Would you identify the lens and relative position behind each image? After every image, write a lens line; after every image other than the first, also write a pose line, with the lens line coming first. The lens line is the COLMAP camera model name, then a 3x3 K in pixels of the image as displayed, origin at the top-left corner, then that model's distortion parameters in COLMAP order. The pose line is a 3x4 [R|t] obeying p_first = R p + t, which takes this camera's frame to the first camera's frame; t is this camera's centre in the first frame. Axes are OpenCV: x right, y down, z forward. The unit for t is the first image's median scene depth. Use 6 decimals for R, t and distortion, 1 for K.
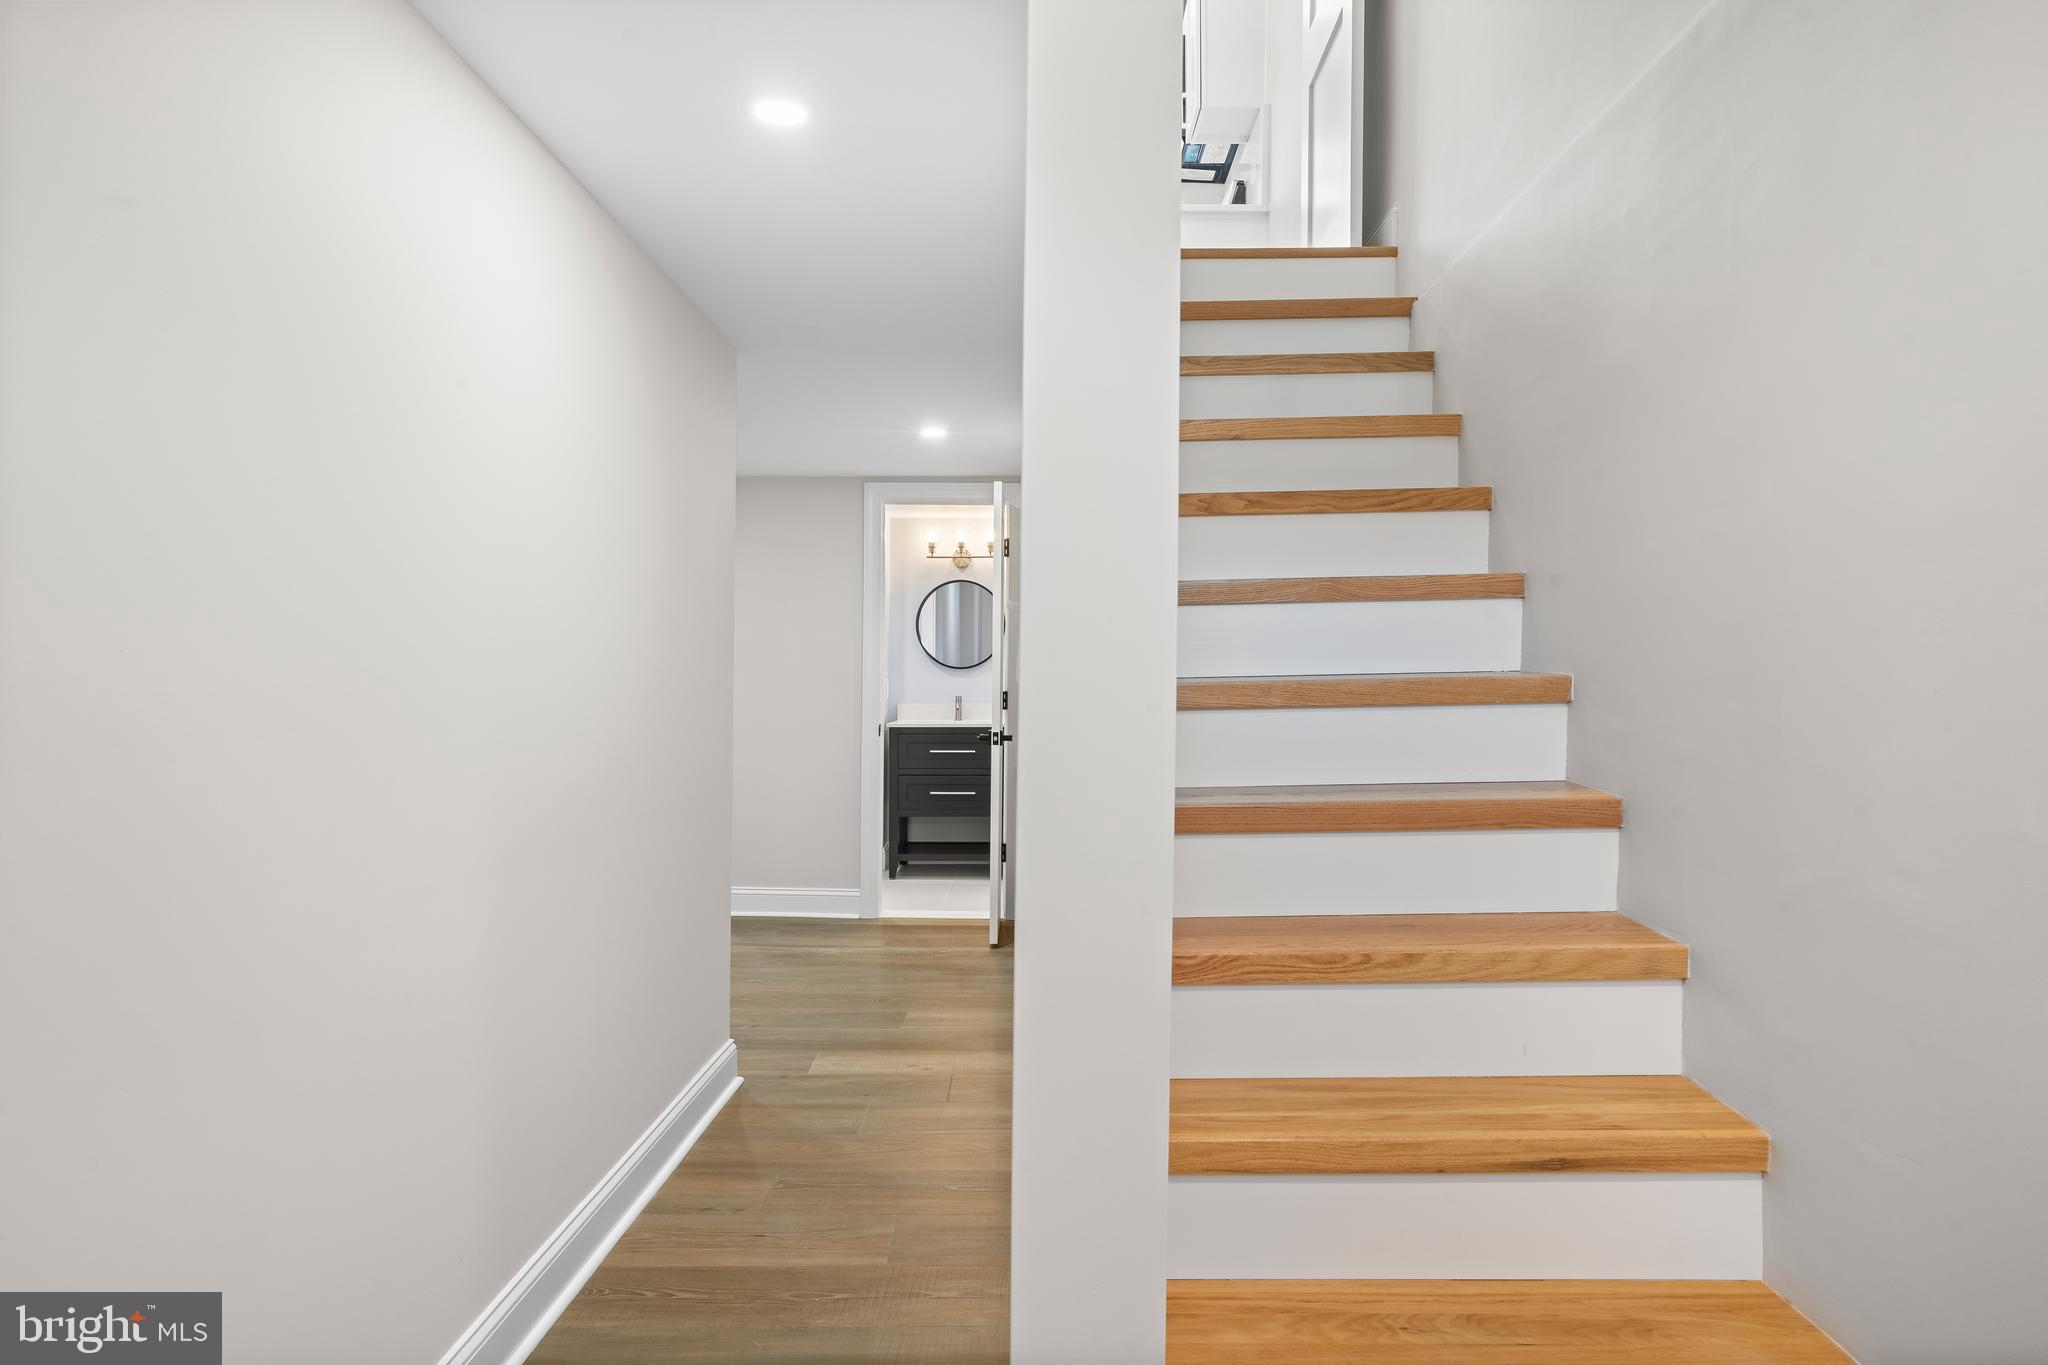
lens RADIAL K [[1174.4, 0, 1046.4], [0, 1174.4, 680.4], [0, 0, 1]] dist [-0.000690, -0.000177]
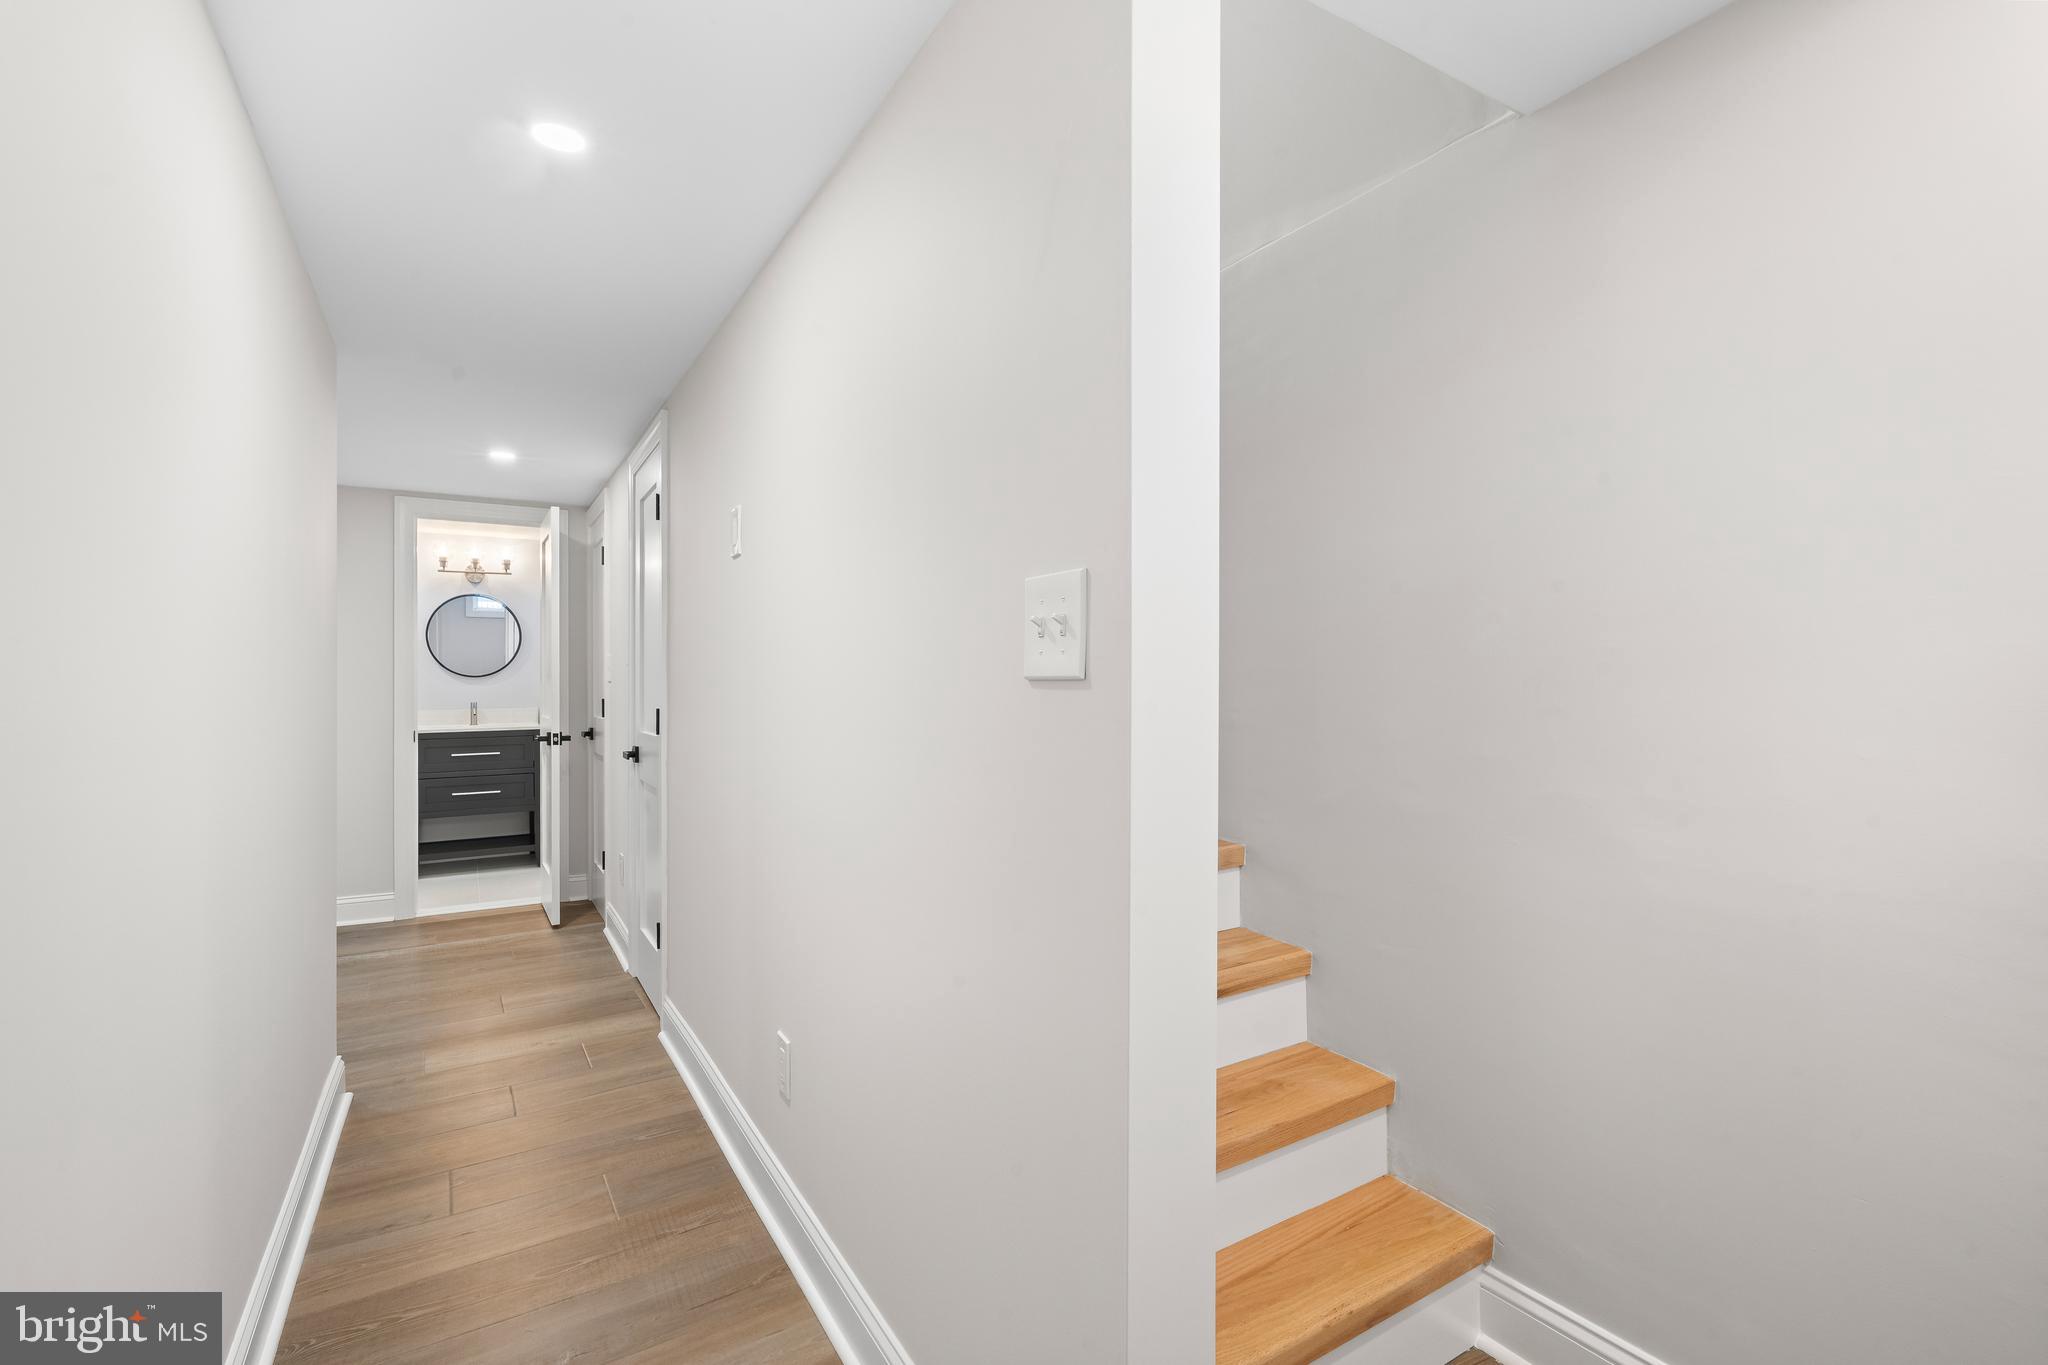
lens RADIAL K [[917.0, 0, 1021.0], [0, 917.0, 682.9], [0, 0, 1]] dist [-0.011232, 0.005522]
pose [[0.848007, -0.010417, 0.529883, -0.122744], [0.011452, 0.999934, 0.001331, 0.000695], [-0.529862, 0.004939, 0.848069, 0.036720]]
